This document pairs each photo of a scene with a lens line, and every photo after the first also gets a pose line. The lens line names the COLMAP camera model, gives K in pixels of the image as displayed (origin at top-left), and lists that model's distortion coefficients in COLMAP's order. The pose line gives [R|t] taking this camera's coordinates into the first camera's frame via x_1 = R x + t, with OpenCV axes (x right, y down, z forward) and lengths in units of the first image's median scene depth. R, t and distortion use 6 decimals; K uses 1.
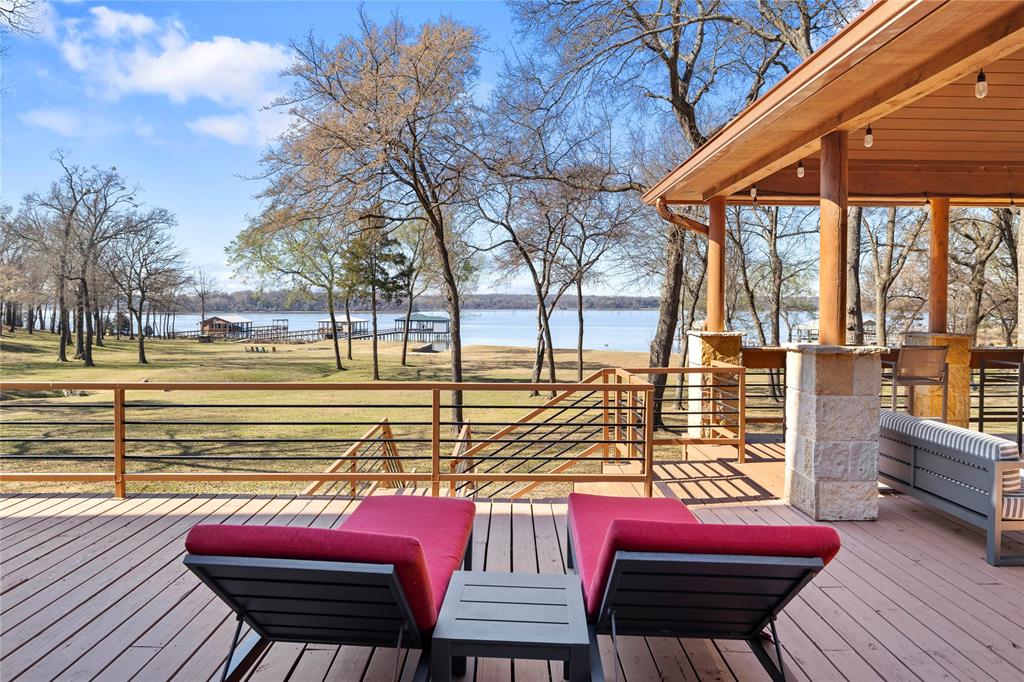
lens RADIAL K [[612.5, 0, 512.3], [0, 612.5, 326.3], [0, 0, 1]] dist [0.002359, -0.000154]
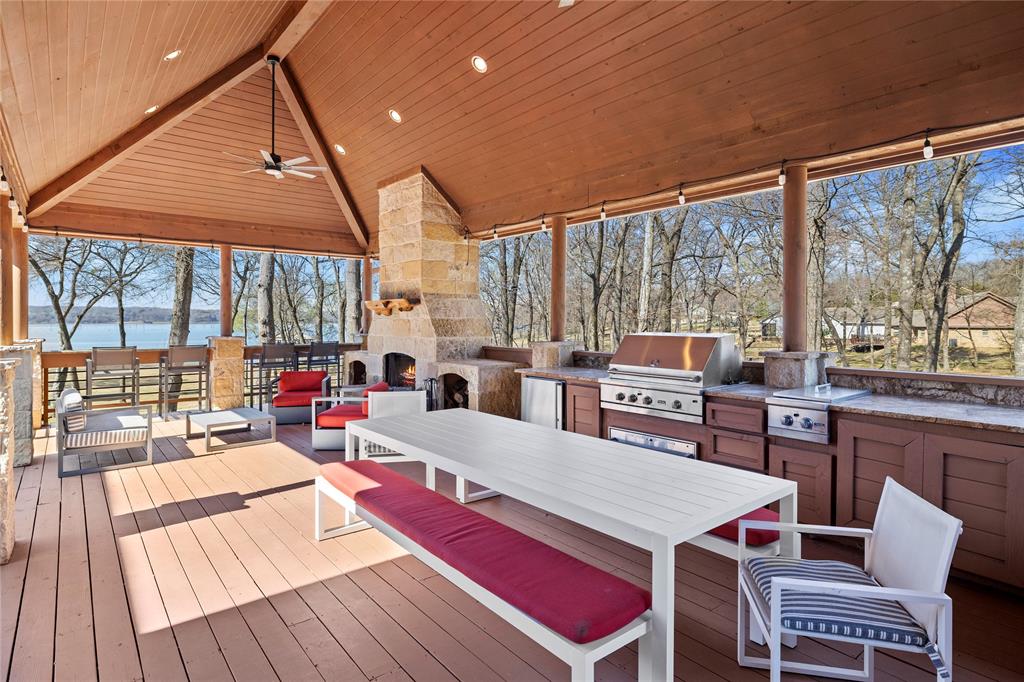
lens RADIAL K [[549.9, 0, 512.9], [0, 549.9, 322.0], [0, 0, 1]] dist [-0.002532, -0.000913]
pose [[0.789399, -0.005363, 0.613857, 0.069119], [0.022428, 0.999546, -0.020110, 0.002904], [-0.613470, 0.029642, 0.789161, -0.073155]]
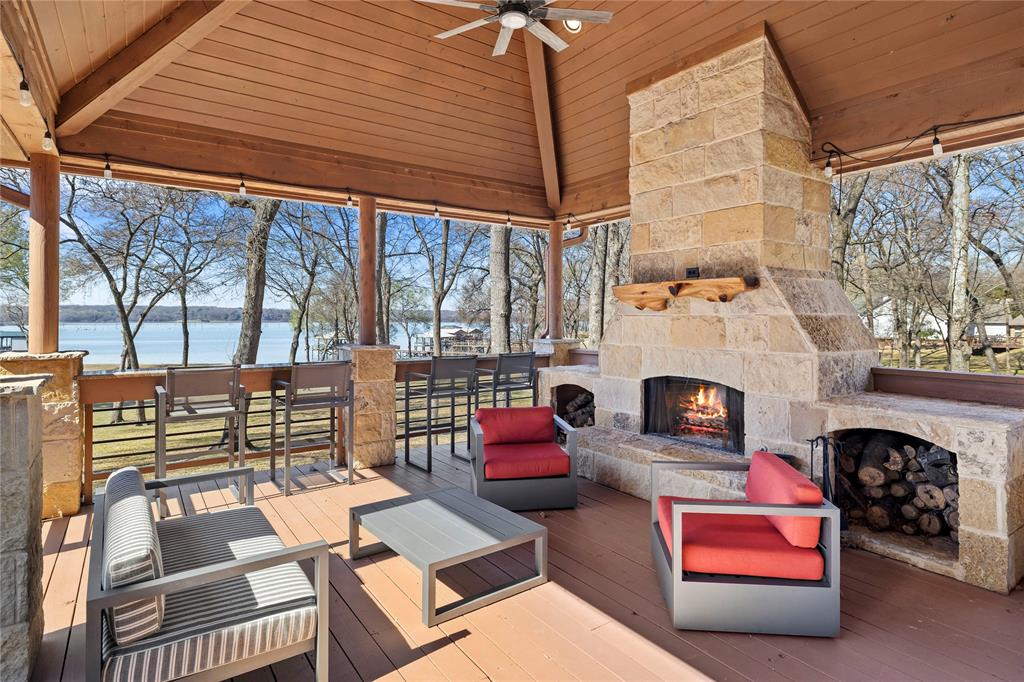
lens RADIAL K [[554.0, 0, 511.7], [0, 554.0, 319.3], [0, 0, 1]] dist [0.000789, -0.000319]
pose [[0.836253, -0.003304, 0.548334, 0.067976], [0.020222, 0.999487, -0.024817, -0.000343], [-0.547971, 0.031842, 0.835891, 0.031324]]
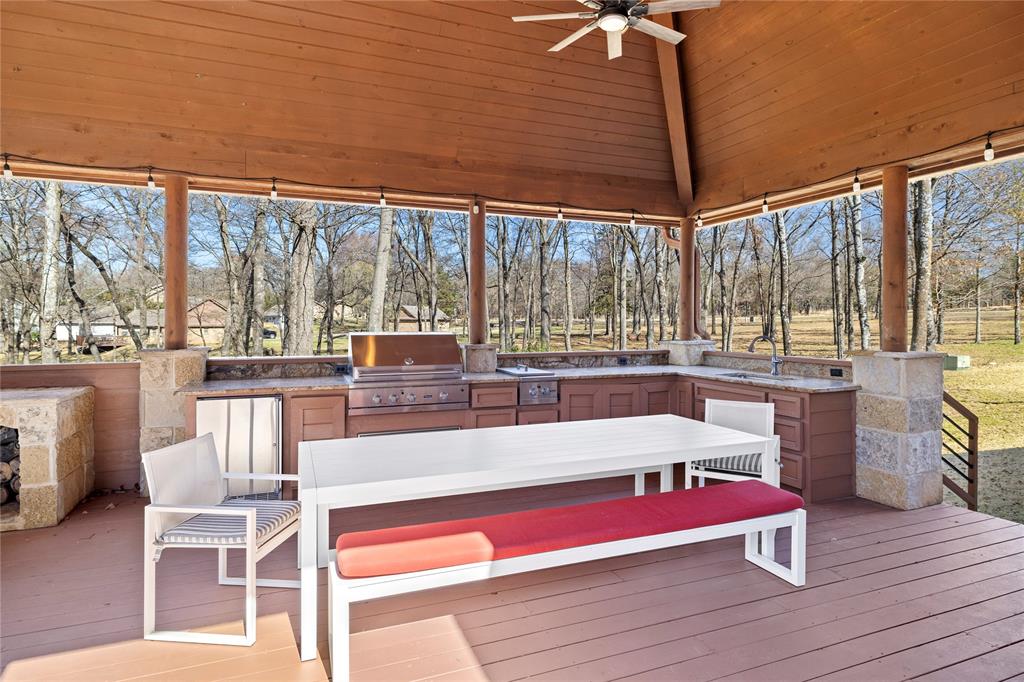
lens RADIAL K [[554.0, 0, 511.7], [0, 554.0, 319.3], [0, 0, 1]] dist [0.000789, -0.000319]
pose [[-0.349185, -0.002522, 0.937050, 0.044715], [0.029696, 0.999464, 0.013756, -0.000022], [-0.936583, 0.032630, -0.348923, 0.016710]]
